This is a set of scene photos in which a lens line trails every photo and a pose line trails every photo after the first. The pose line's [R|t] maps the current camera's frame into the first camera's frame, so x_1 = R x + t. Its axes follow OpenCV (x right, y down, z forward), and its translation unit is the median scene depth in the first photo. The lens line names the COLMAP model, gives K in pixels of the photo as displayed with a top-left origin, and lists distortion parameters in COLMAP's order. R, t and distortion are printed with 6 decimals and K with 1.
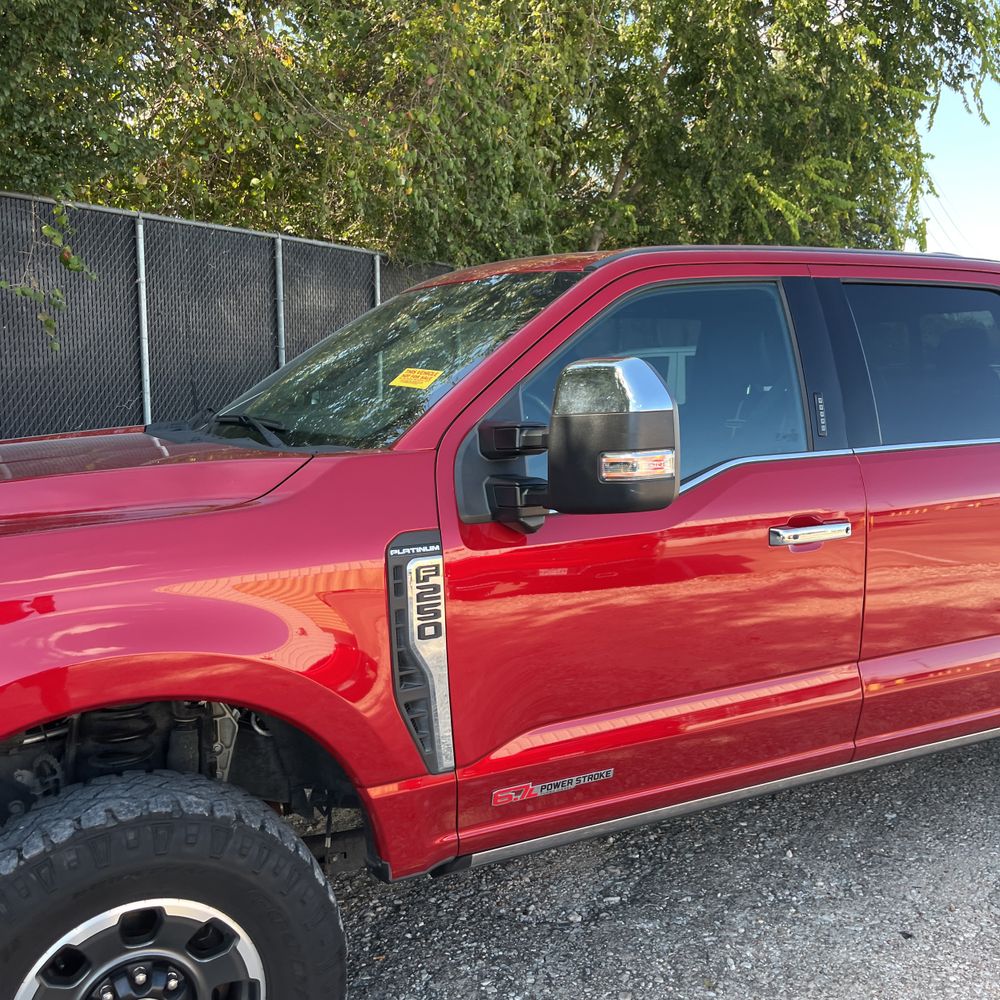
lens RADIAL K [[1019.1, 0, 492.5], [0, 1019.1, 498.1], [0, 0, 1]] dist [0.026463, 0.018532]
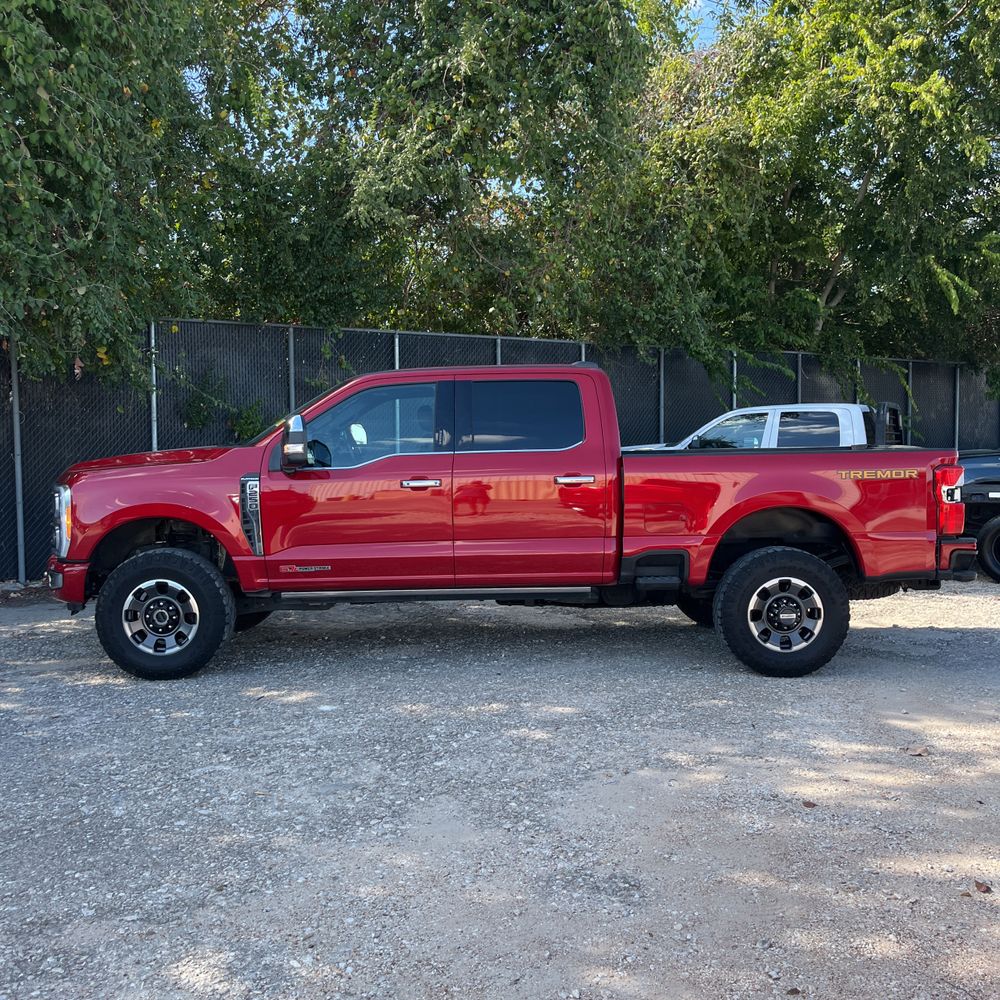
lens RADIAL K [[1005.3, 0, 485.4], [0, 1005.3, 495.6], [0, 0, 1]] dist [0.051868, -0.031799]
pose [[0.893027, 0.024113, -0.449356, 1.693687], [-0.050831, 0.997578, -0.047488, 0.185936], [0.447122, 0.065249, 0.892090, -1.205497]]
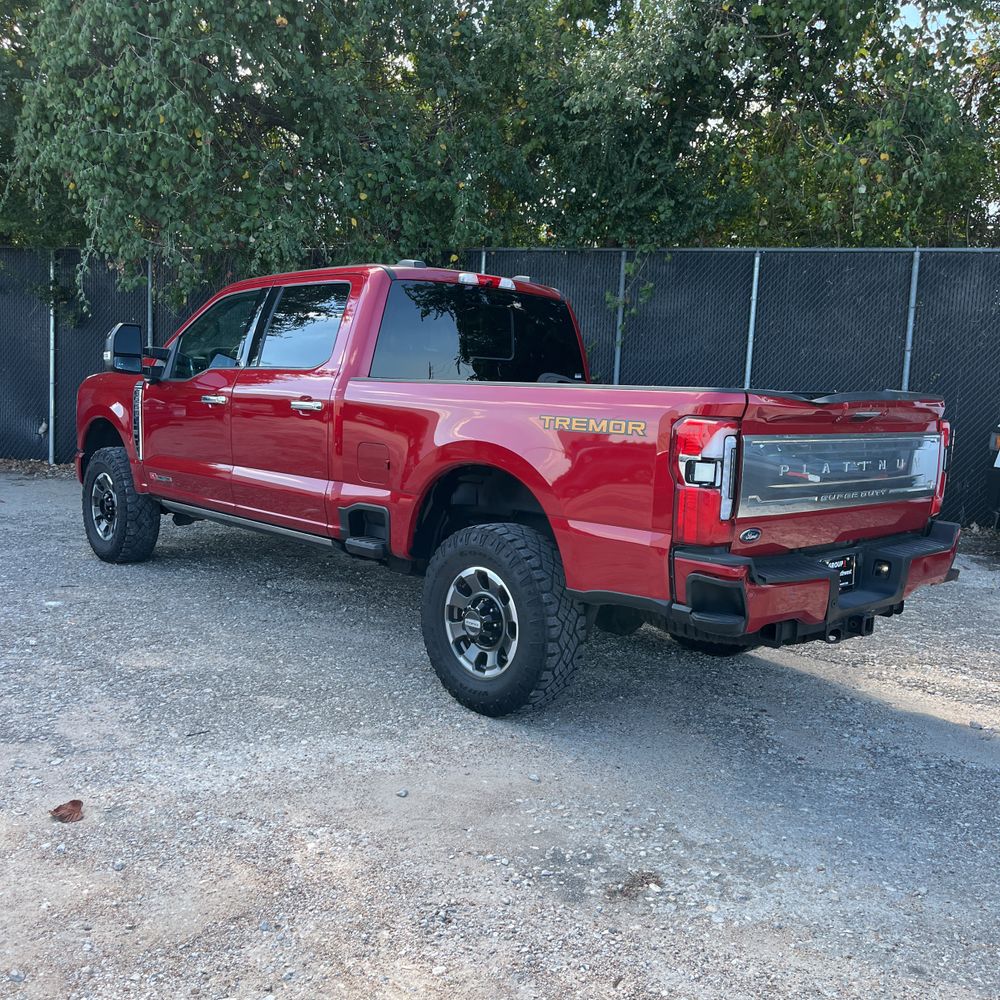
lens RADIAL K [[1018.0, 0, 500.0], [0, 1018.0, 500.0], [0, 0, 1]] dist [0.012244, -0.002283]
pose [[0.281757, 0.131263, -0.950465, 2.924752], [-0.153874, 0.983958, 0.090274, -0.052238], [0.947067, 0.120817, 0.297435, 0.990441]]
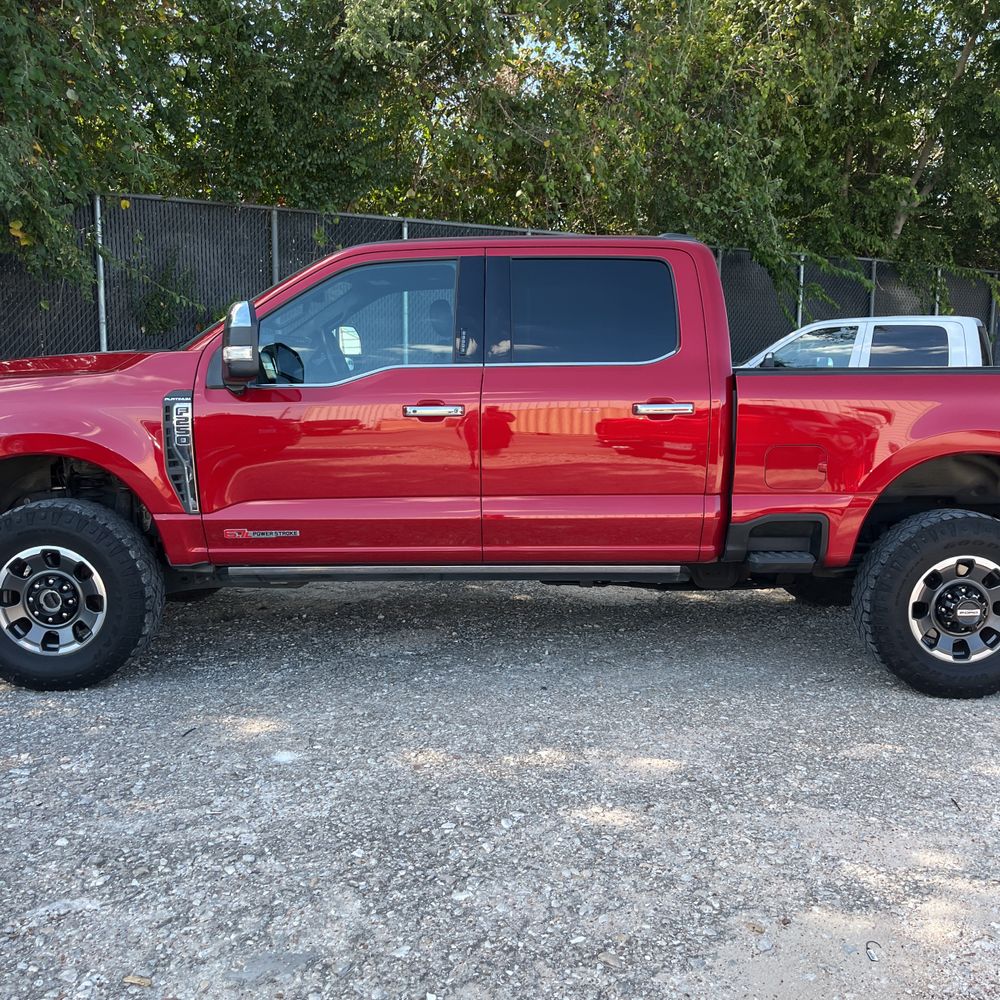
lens RADIAL K [[1009.0, 0, 517.8], [0, 1009.0, 500.8], [0, 0, 1]] dist [0.028786, -0.000695]
pose [[0.900998, 0.073056, -0.427629, 1.259179], [-0.064813, 0.997324, 0.033825, 0.126201], [0.428955, -0.002760, 0.903321, -0.468528]]
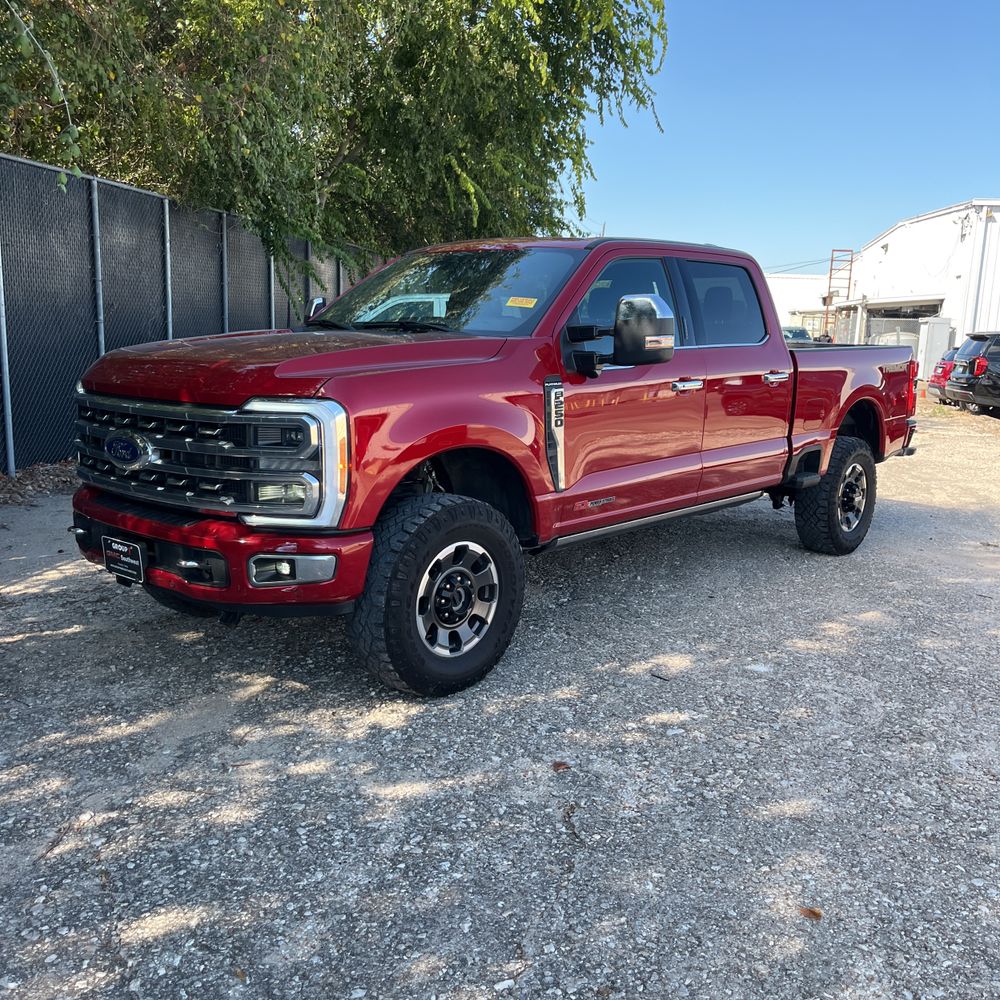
lens RADIAL K [[1012.1, 0, 500.0], [0, 1012.1, 500.0], [0, 0, 1]] dist [0.164873, -0.295752]
pose [[0.929063, -0.039866, 0.367768, -0.868419], [0.021546, 0.998320, 0.053788, 0.157983], [-0.369294, -0.042048, 0.928361, -0.835811]]
